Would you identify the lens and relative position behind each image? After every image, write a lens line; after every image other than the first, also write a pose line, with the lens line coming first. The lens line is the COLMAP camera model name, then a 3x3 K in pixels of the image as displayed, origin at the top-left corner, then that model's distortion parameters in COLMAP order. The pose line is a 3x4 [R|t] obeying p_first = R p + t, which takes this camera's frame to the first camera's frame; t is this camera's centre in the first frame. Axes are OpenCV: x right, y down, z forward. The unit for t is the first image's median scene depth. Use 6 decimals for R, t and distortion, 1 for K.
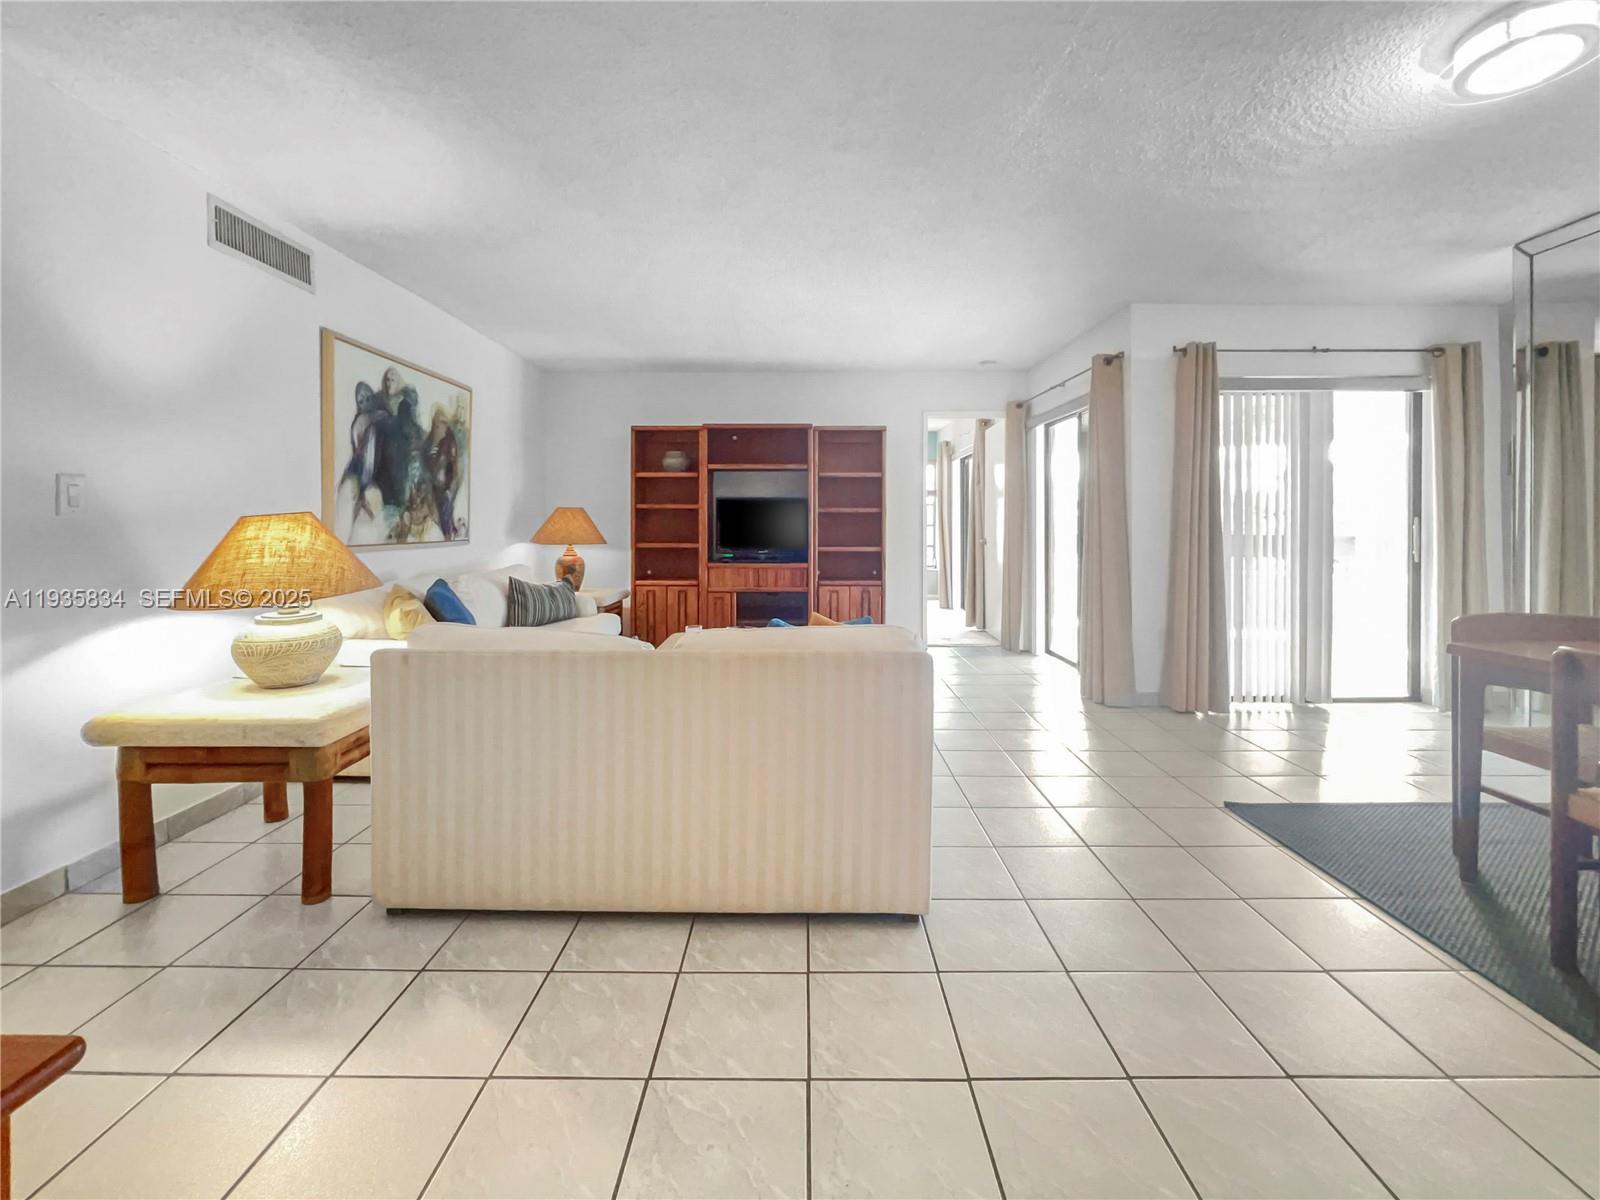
lens RADIAL K [[676.8, 0, 794.1], [0, 676.8, 542.9], [0, 0, 1]] dist [-0.015460, 0.000062]
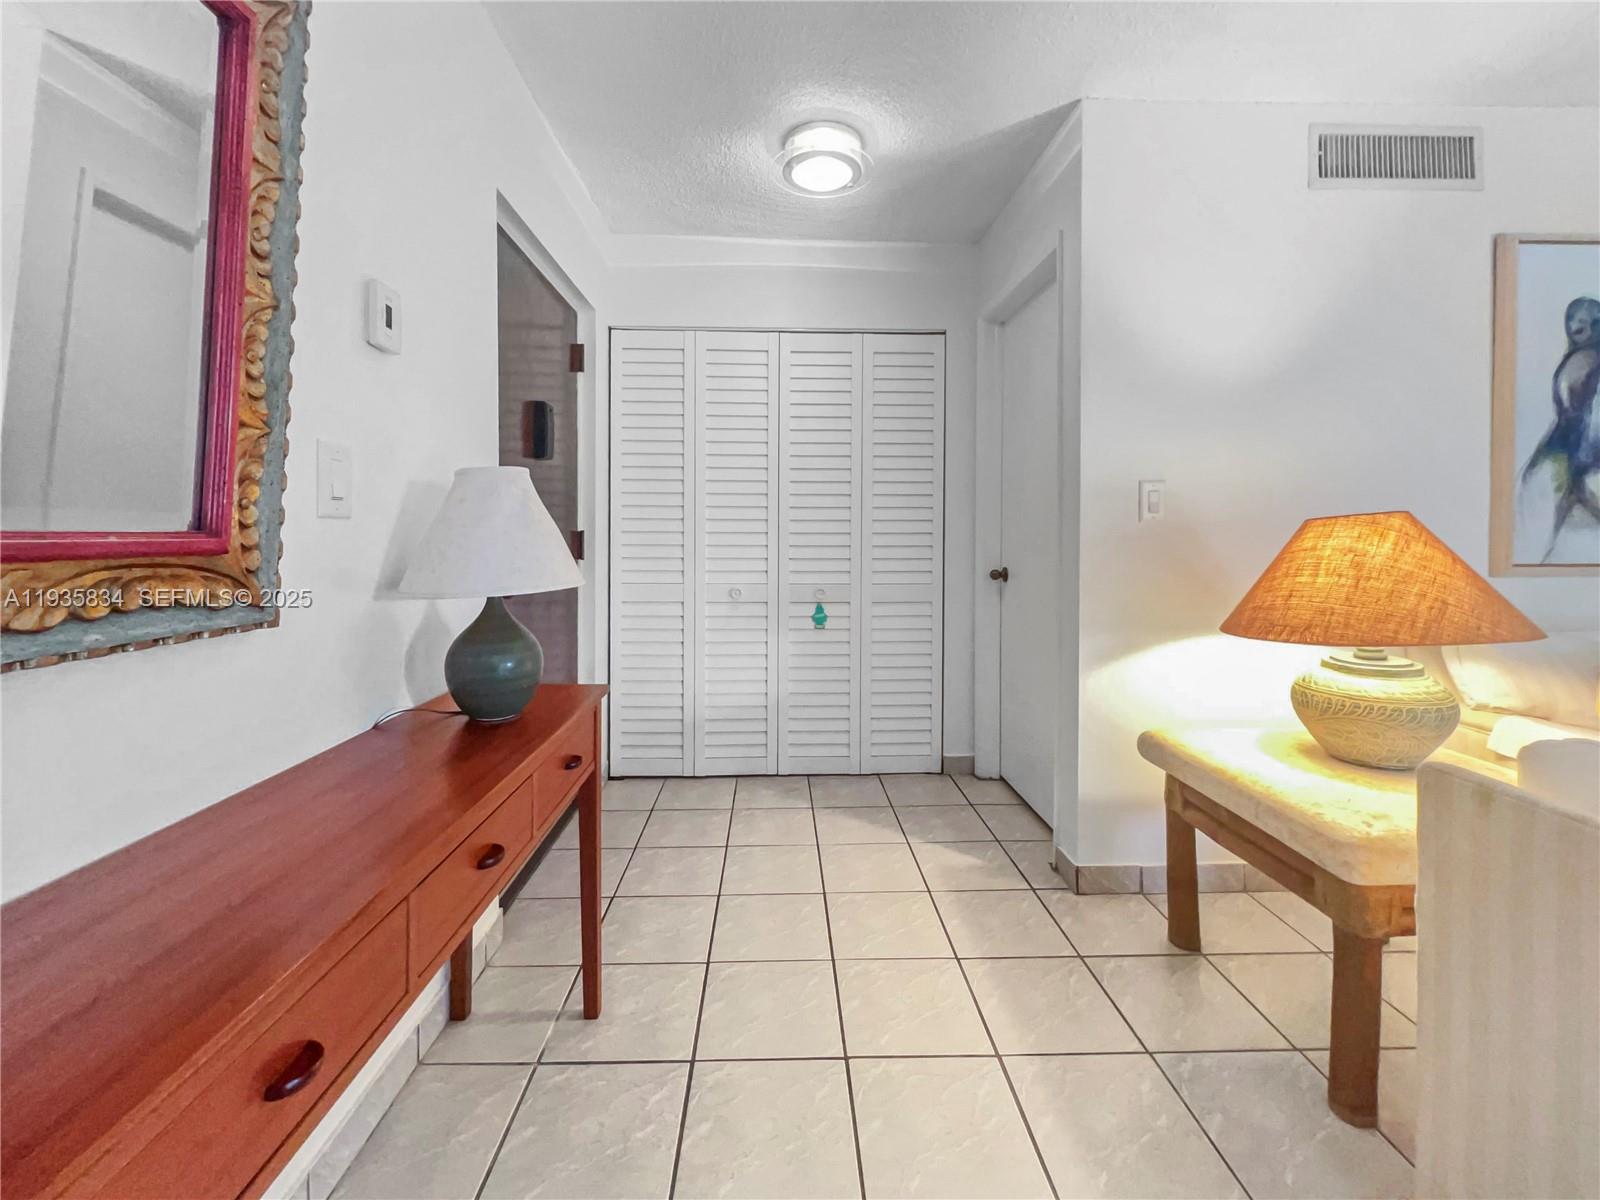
lens RADIAL K [[676.8, 0, 794.1], [0, 676.8, 542.9], [0, 0, 1]] dist [-0.015460, 0.000062]
pose [[0.027779, 0.013586, -0.999522, -0.084951], [-0.027116, 0.999550, 0.012833, -0.007402], [0.999246, 0.026746, 0.028135, 0.399019]]
